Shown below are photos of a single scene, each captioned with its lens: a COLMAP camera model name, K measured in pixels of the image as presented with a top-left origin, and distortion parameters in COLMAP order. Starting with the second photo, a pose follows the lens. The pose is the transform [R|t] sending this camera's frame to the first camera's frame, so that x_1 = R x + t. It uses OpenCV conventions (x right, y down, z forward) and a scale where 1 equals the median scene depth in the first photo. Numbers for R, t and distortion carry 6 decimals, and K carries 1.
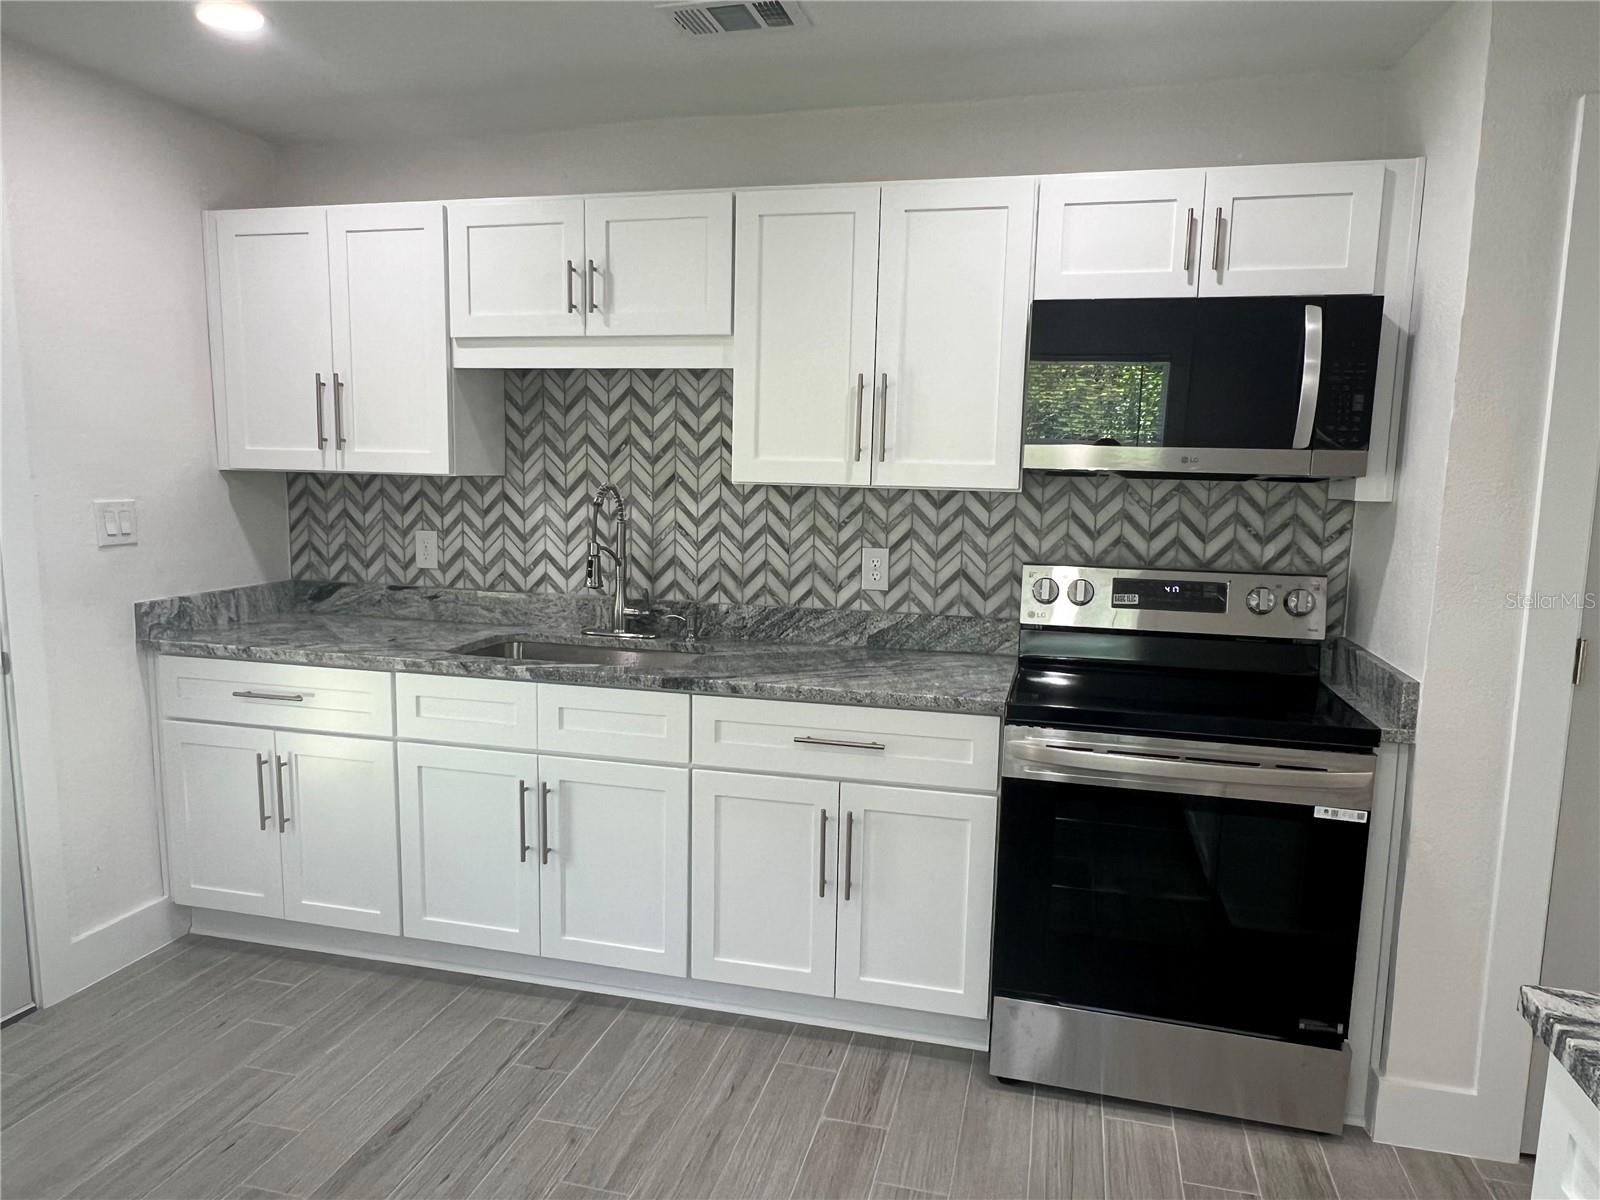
lens RADIAL K [[1058.8, 0, 798.2], [0, 1058.8, 615.9], [0, 0, 1]] dist [0.005080, -0.001839]
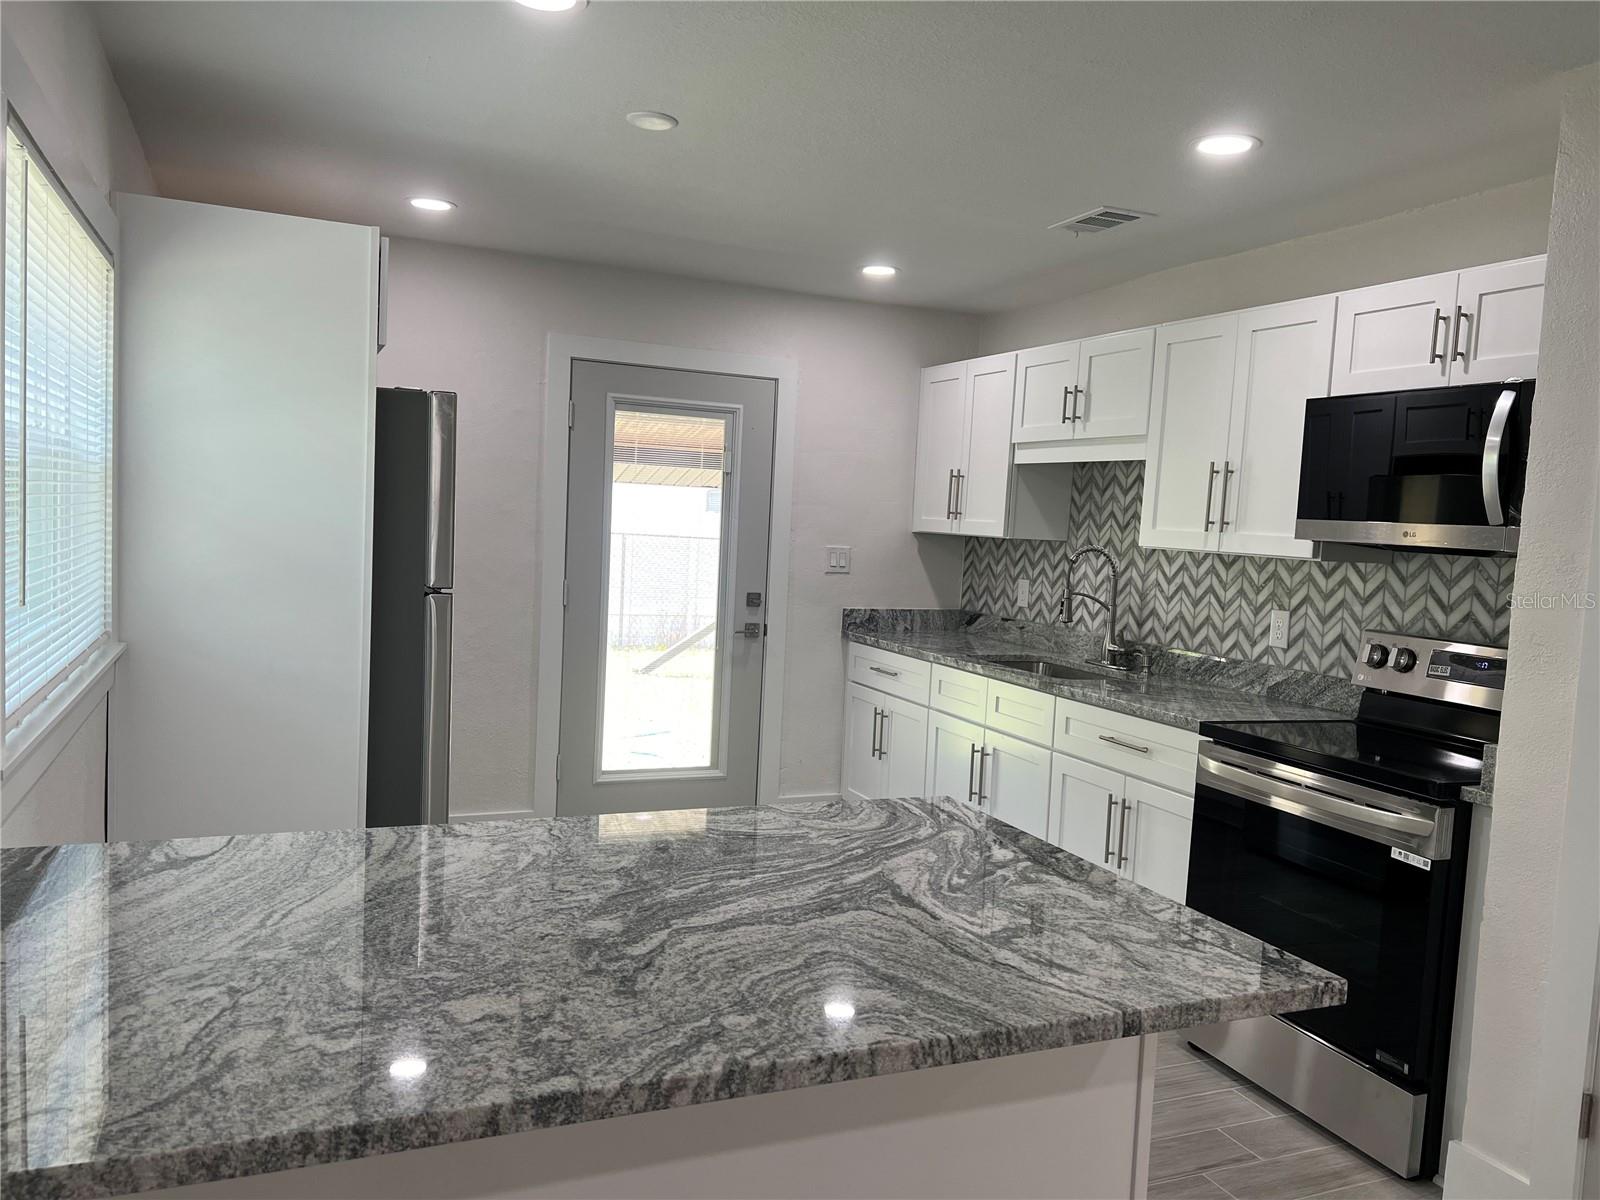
lens RADIAL K [[1183.2, 0, 798.1], [0, 1183.2, 601.7], [0, 0, 1]] dist [0.012242, -0.008176]
pose [[0.611092, 0.068867, -0.788558, 0.769315], [-0.149860, 0.988257, -0.029826, 0.042505], [0.777244, 0.136400, 0.614236, -0.186820]]
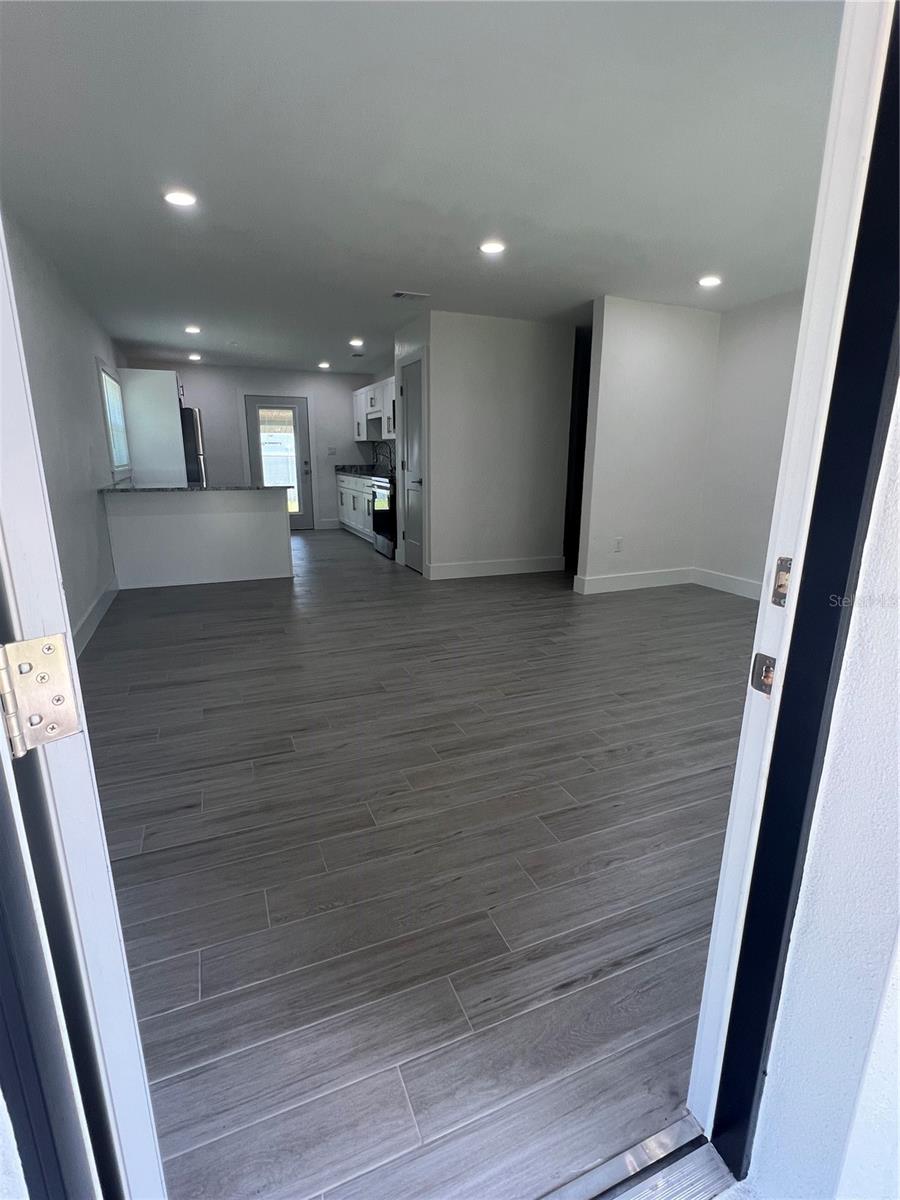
lens RADIAL K [[577.6, 0, 447.1], [0, 577.6, 601.6], [0, 0, 1]] dist [-0.002394, -0.000149]
pose [[0.601934, 0.183645, -0.777142, 2.257695], [-0.101205, 0.982893, 0.153877, 0.168777], [0.792107, -0.013973, 0.610223, -0.427465]]
